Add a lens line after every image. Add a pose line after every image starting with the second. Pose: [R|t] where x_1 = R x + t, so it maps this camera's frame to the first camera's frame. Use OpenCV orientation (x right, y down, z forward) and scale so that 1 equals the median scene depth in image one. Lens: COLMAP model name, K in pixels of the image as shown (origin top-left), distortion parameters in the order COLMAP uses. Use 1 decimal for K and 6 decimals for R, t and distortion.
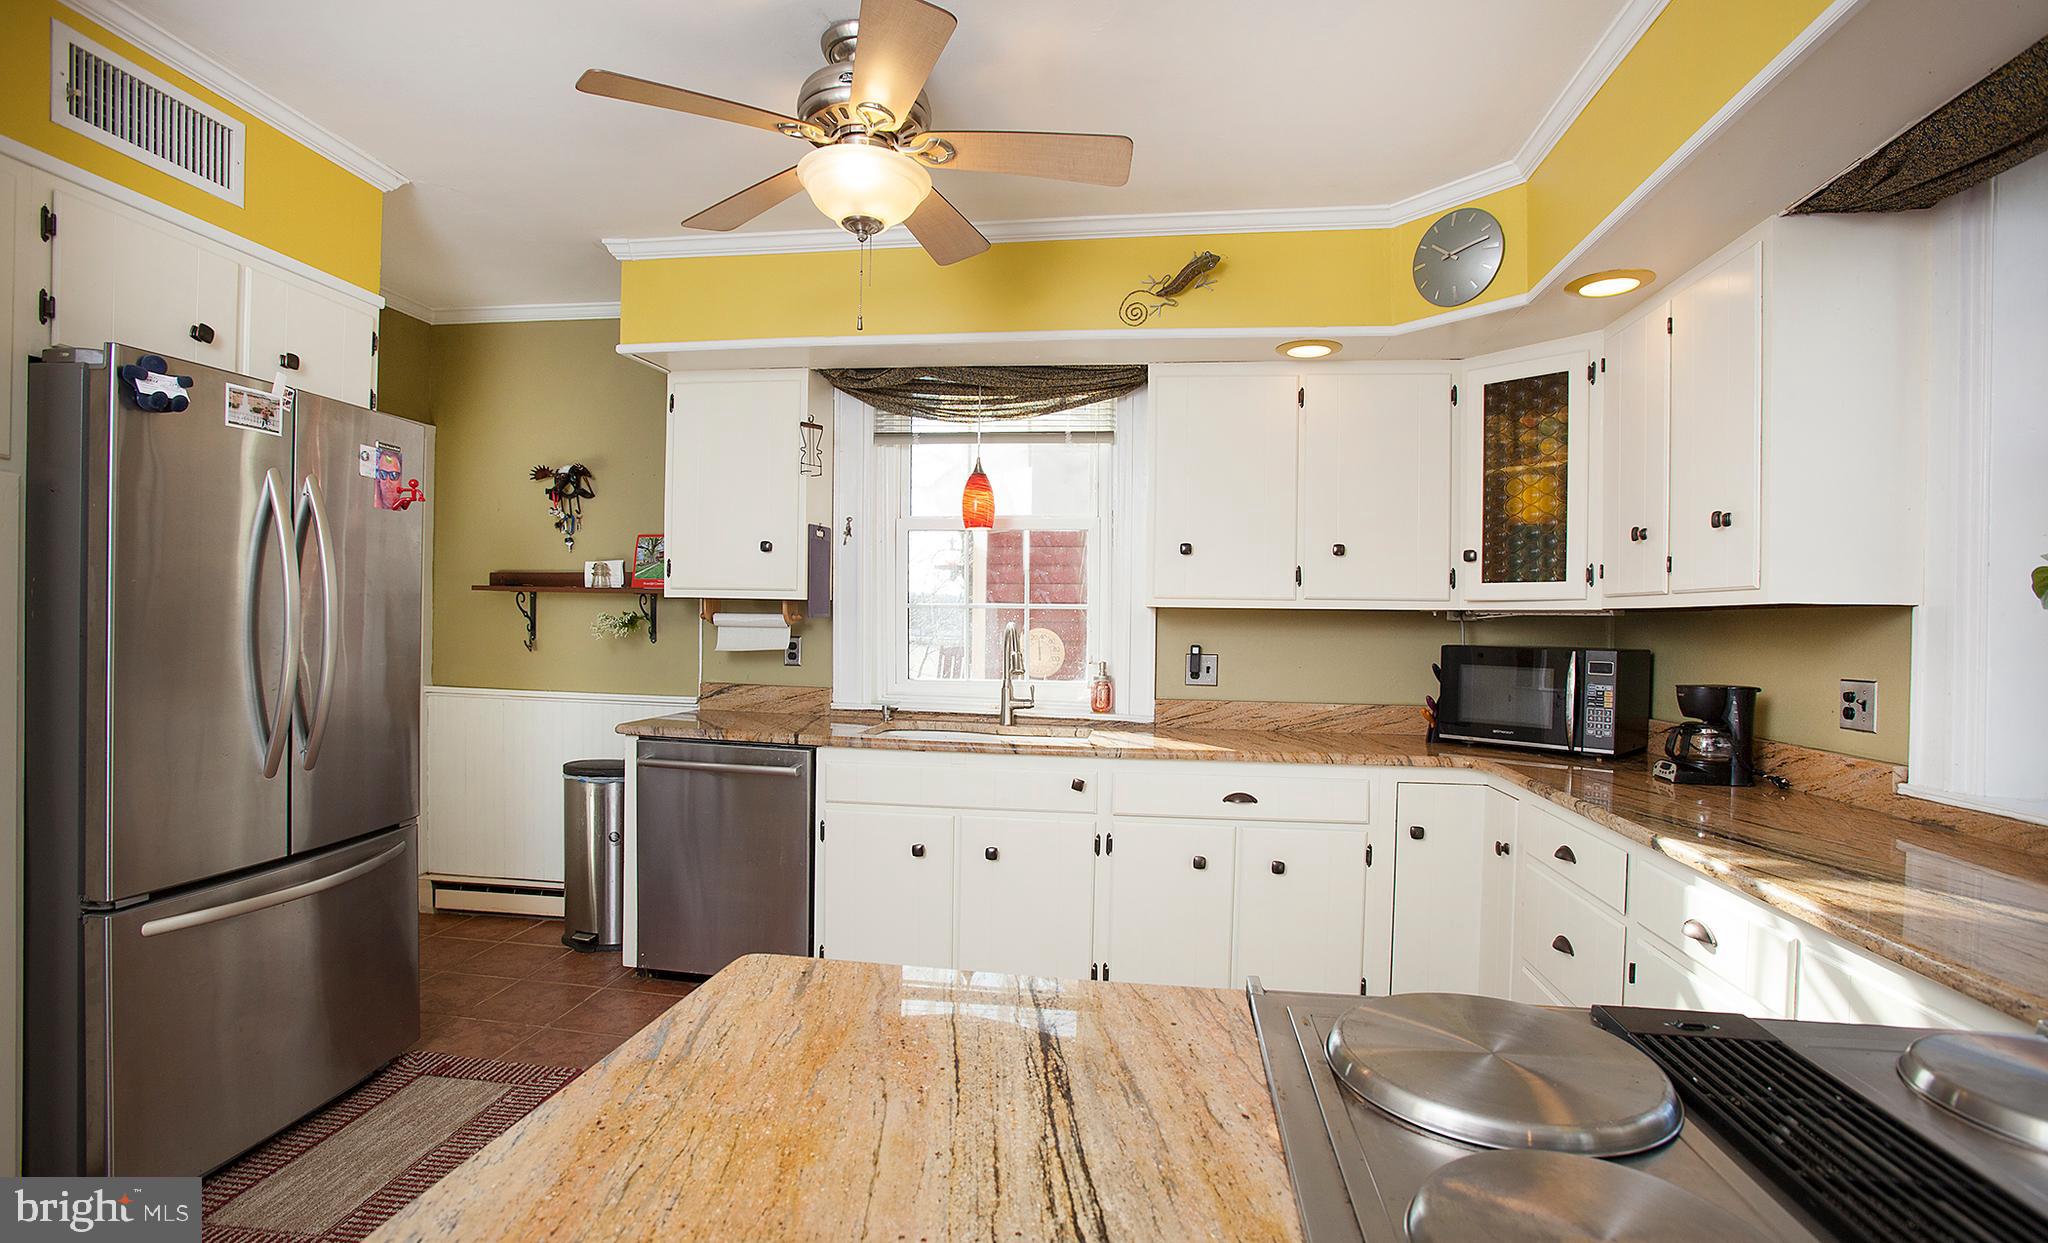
lens RADIAL K [[980.3, 0, 1024.0], [0, 980.3, 621.5], [0, 0, 1]] dist [-0.090144, 0.048333]
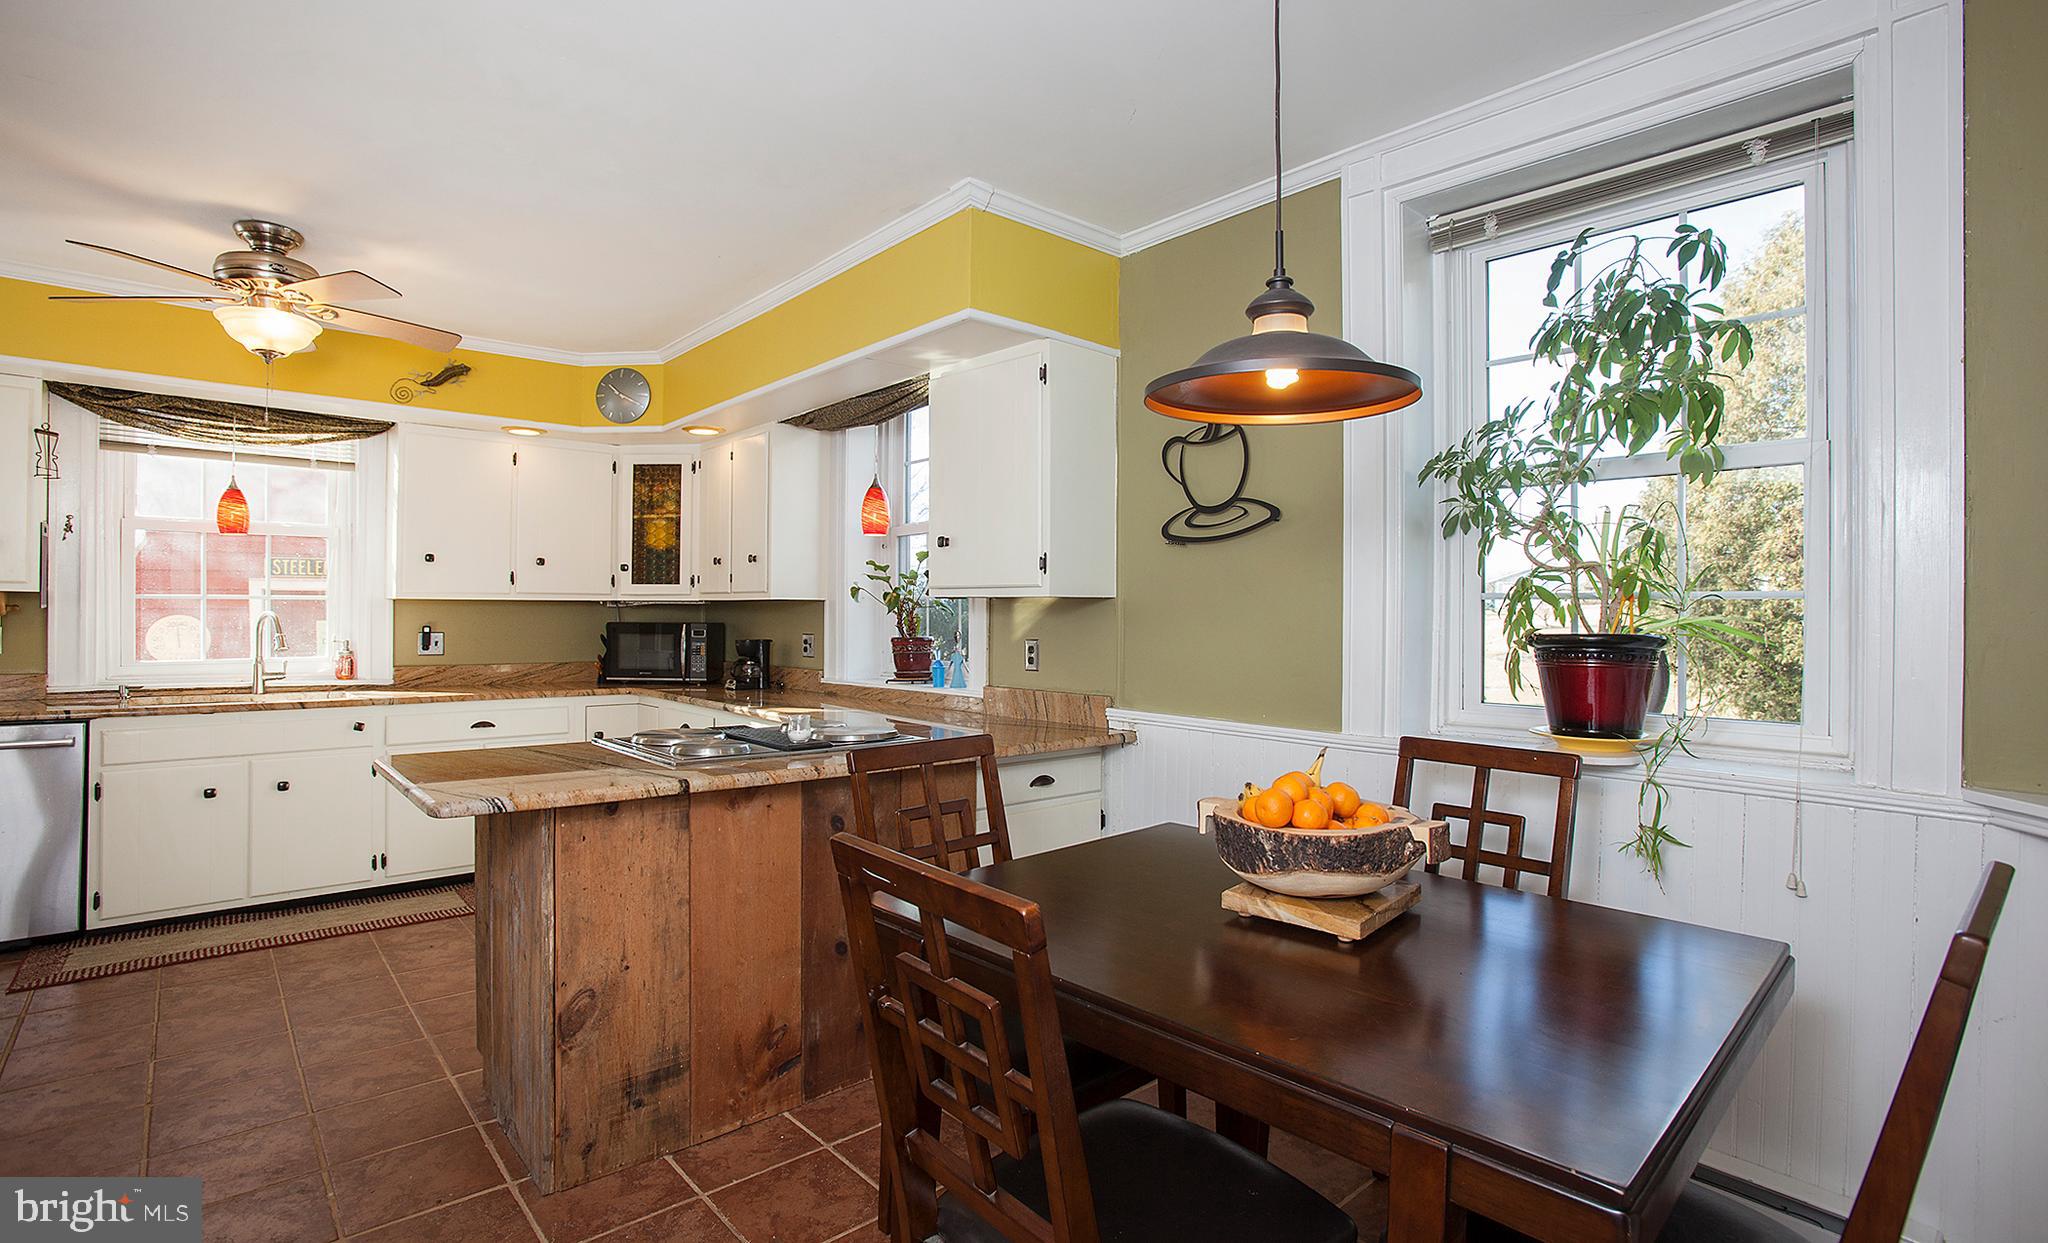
lens RADIAL K [[992.2, 0, 1013.2], [0, 992.2, 604.8], [0, 0, 1]] dist [-0.049137, 0.028227]
pose [[0.652301, -0.005604, 0.757939, -0.380276], [0.004717, 0.999983, 0.003334, -0.007035], [-0.757945, 0.001400, 0.652316, -0.602939]]
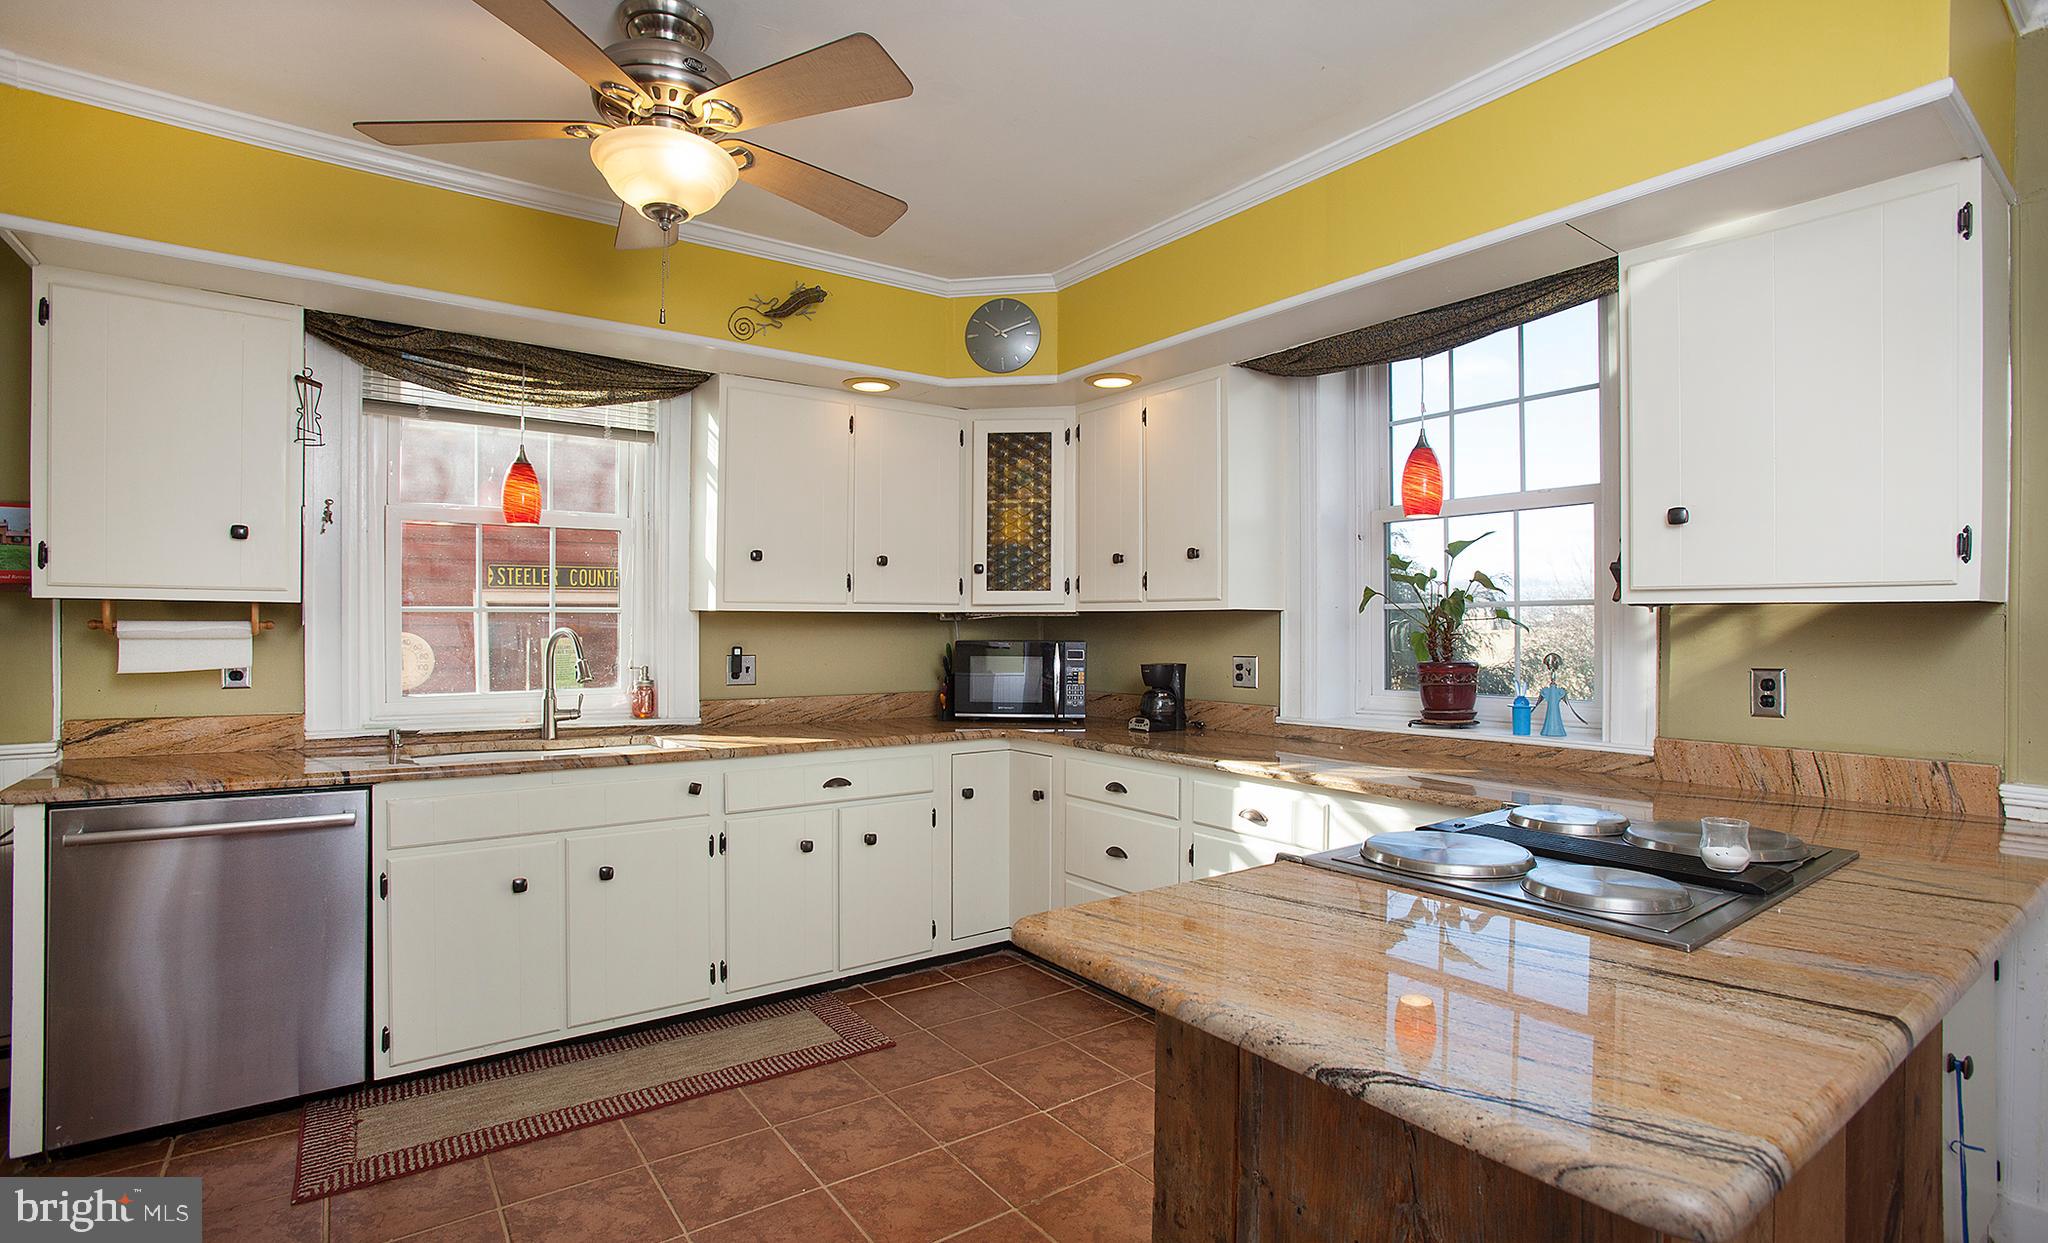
lens RADIAL K [[980.3, 0, 1024.0], [0, 980.3, 621.5], [0, 0, 1]] dist [-0.090144, 0.048333]
pose [[0.710912, -0.011089, 0.703193, -0.390532], [0.008571, 0.999938, 0.007104, -0.008515], [-0.703228, 0.000977, 0.710963, 0.054767]]
